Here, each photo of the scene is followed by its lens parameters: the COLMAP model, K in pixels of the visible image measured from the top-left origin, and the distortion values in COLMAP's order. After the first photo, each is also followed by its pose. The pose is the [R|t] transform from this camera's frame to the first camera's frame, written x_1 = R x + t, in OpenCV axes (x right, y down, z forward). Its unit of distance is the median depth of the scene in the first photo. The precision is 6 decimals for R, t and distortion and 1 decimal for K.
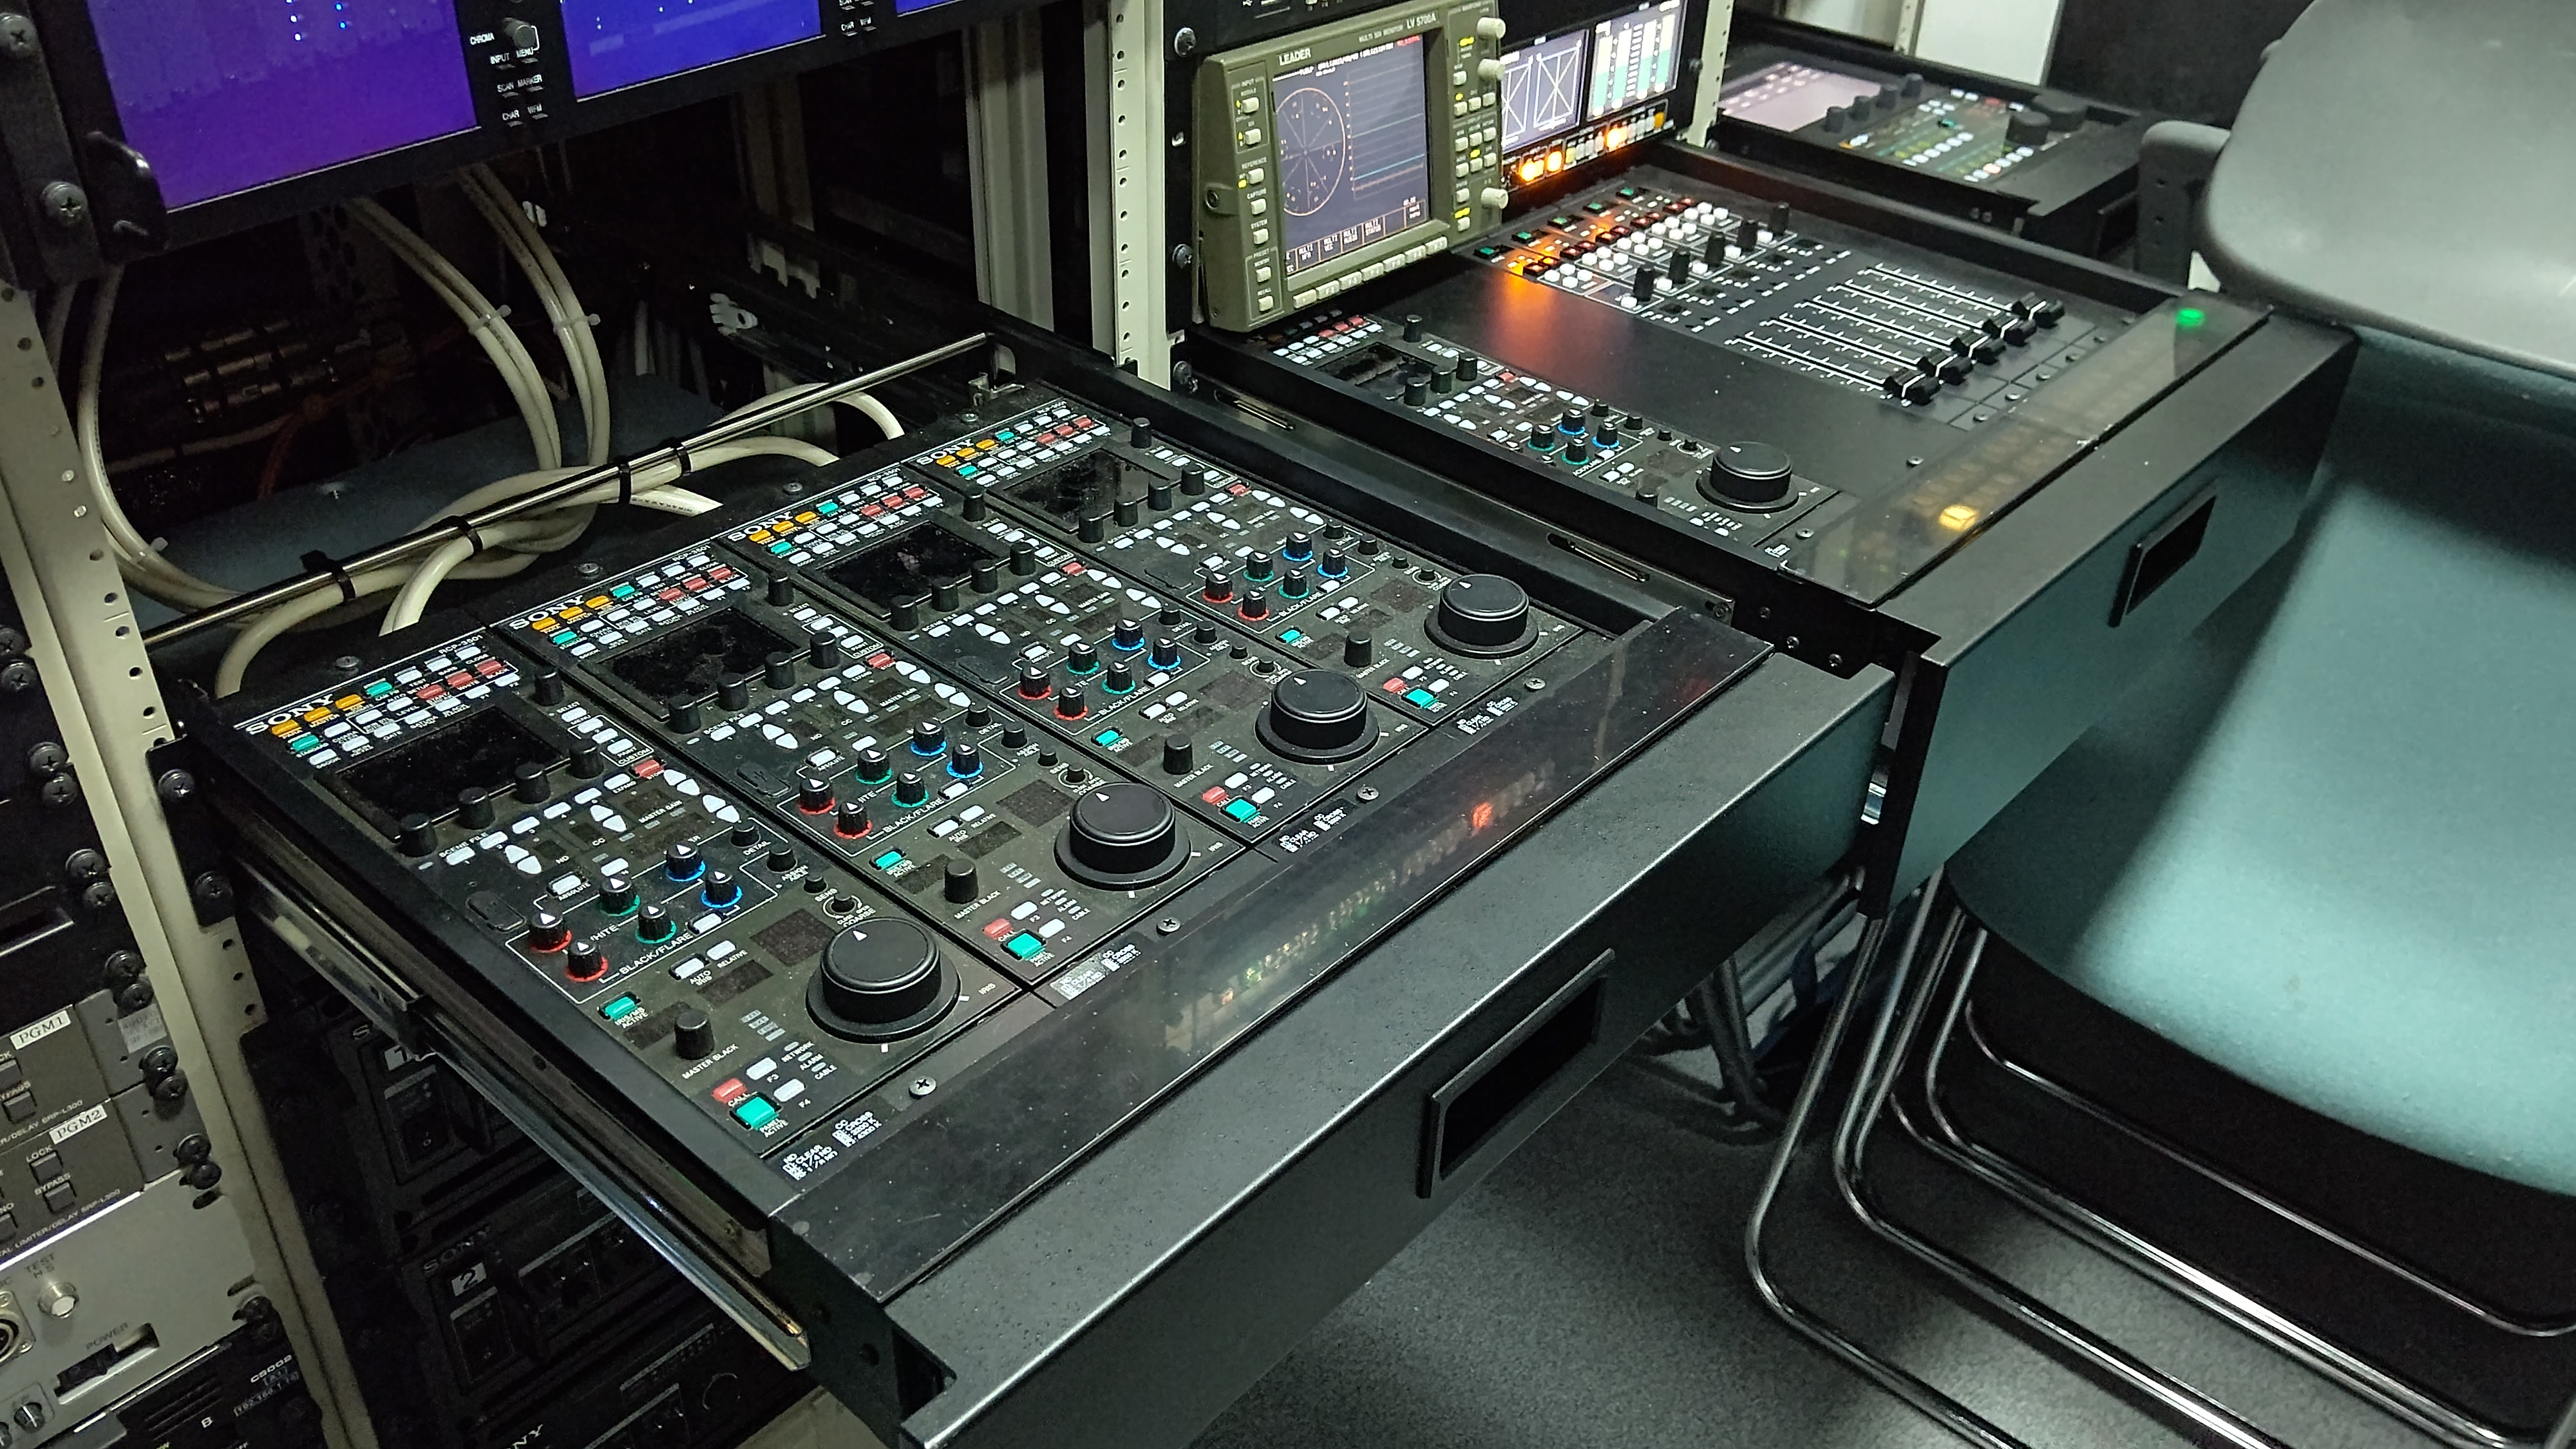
lens RADIAL K [[2023.9, 0, 1288.2], [0, 2023.9, 728.3], [0, 0, 1]] dist [0.012467, -0.003069]
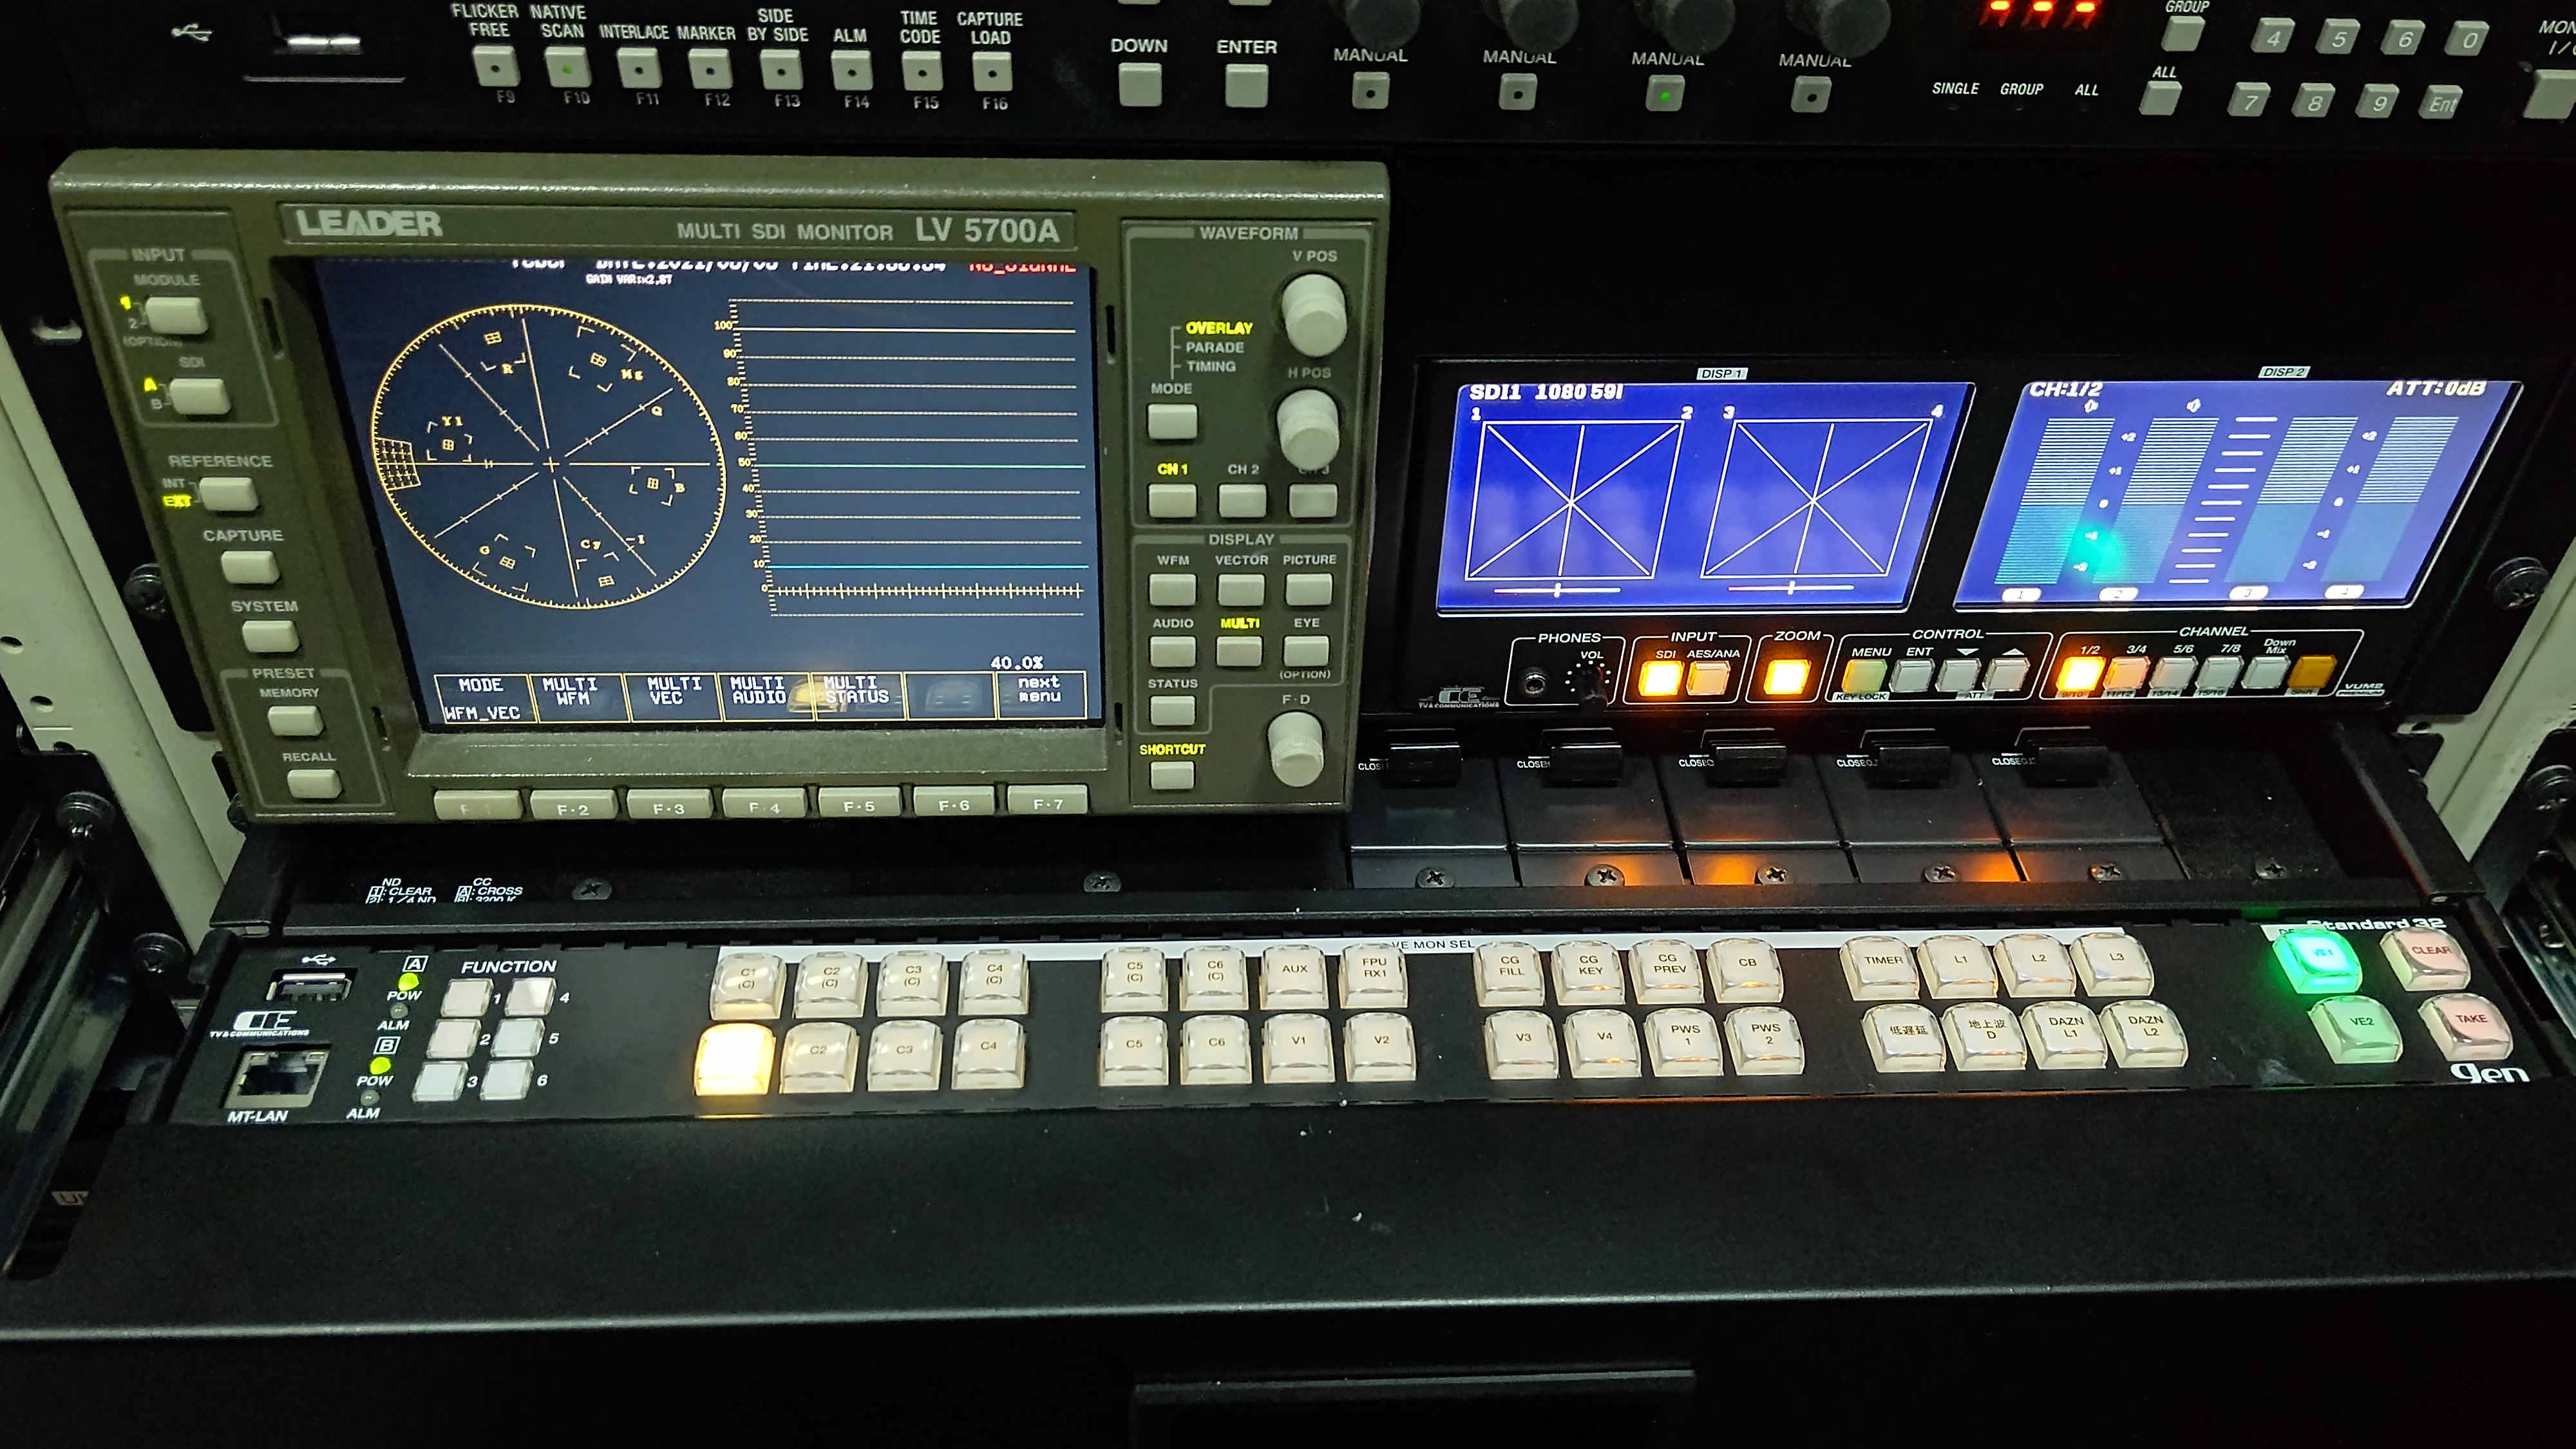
lens RADIAL K [[2023.9, 0, 1285.3], [0, 2023.9, 729.9], [0, 0, 1]] dist [0.012467, -0.003069]
pose [[0.694570, 0.488840, -0.527833, 0.262633], [-0.411122, 0.871787, 0.266394, -0.330066], [0.590382, 0.031974, 0.806490, 0.661754]]
